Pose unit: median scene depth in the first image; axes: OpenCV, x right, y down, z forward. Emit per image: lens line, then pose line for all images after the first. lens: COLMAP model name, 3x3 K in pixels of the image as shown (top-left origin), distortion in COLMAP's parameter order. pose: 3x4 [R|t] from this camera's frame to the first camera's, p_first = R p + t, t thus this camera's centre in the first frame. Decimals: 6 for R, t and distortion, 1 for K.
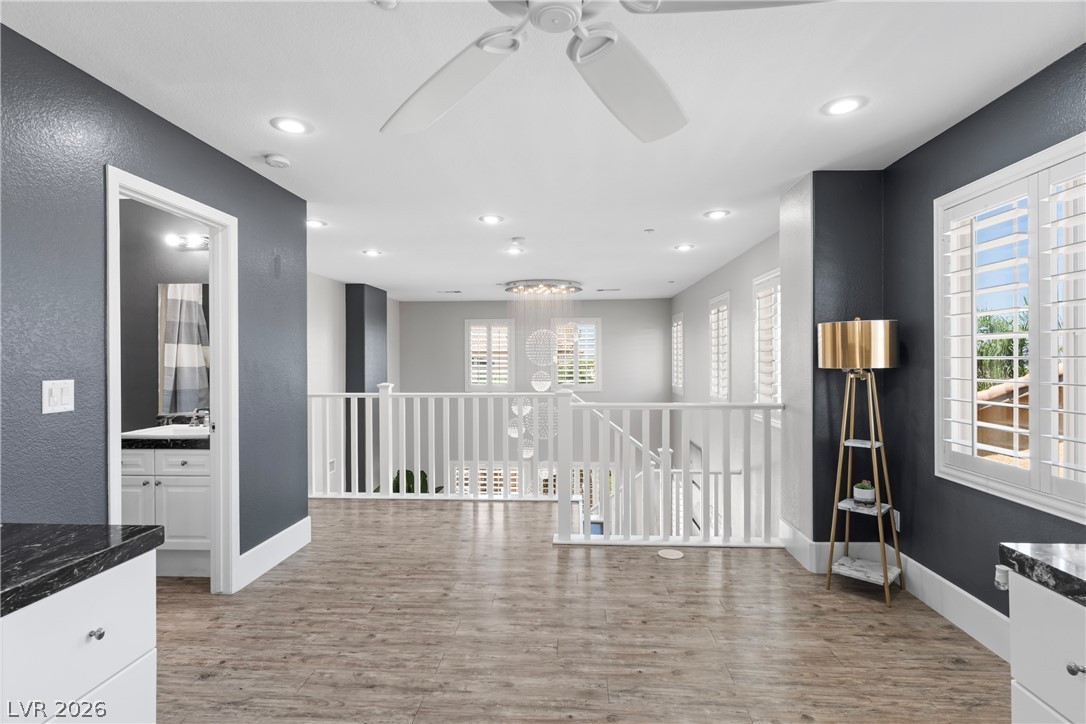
lens RADIAL K [[540.5, 0, 549.8], [0, 540.5, 359.3], [0, 0, 1]] dist [0.006477, -0.000391]
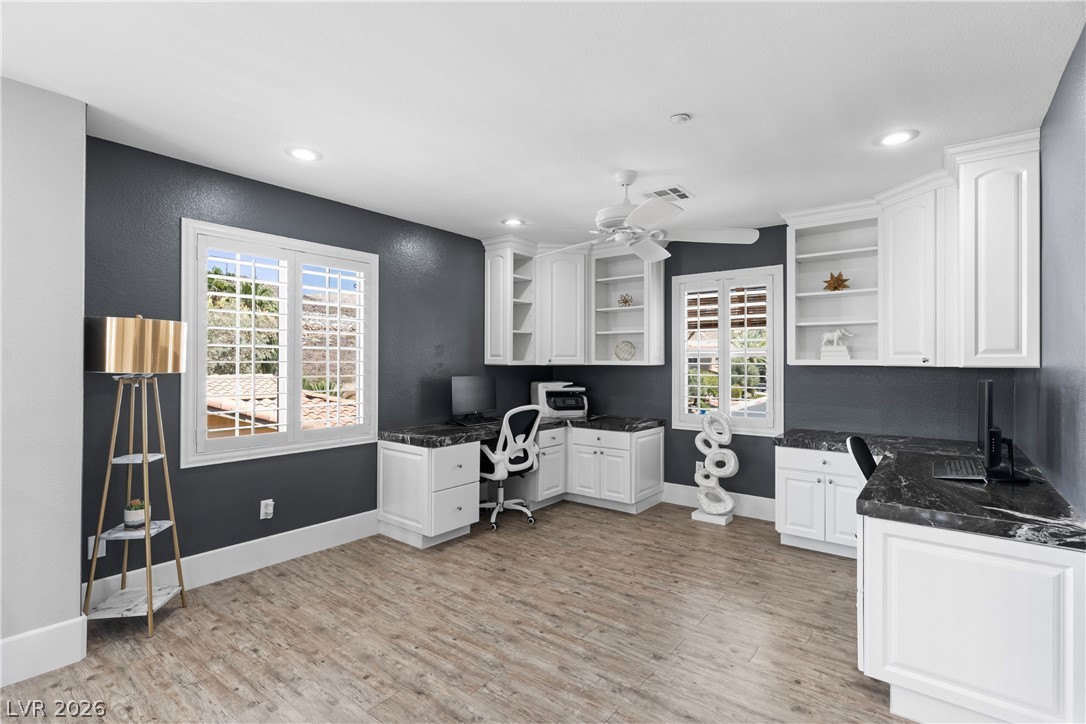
lens RADIAL K [[510.4, 0, 539.0], [0, 510.4, 362.8], [0, 0, 1]] dist [0.003015, -0.000282]
pose [[-0.817451, 0.000206, 0.575999, -0.434930], [0.000005, 1.000000, -0.000350, -0.000118], [-0.575999, -0.000283, -0.817451, 1.299782]]
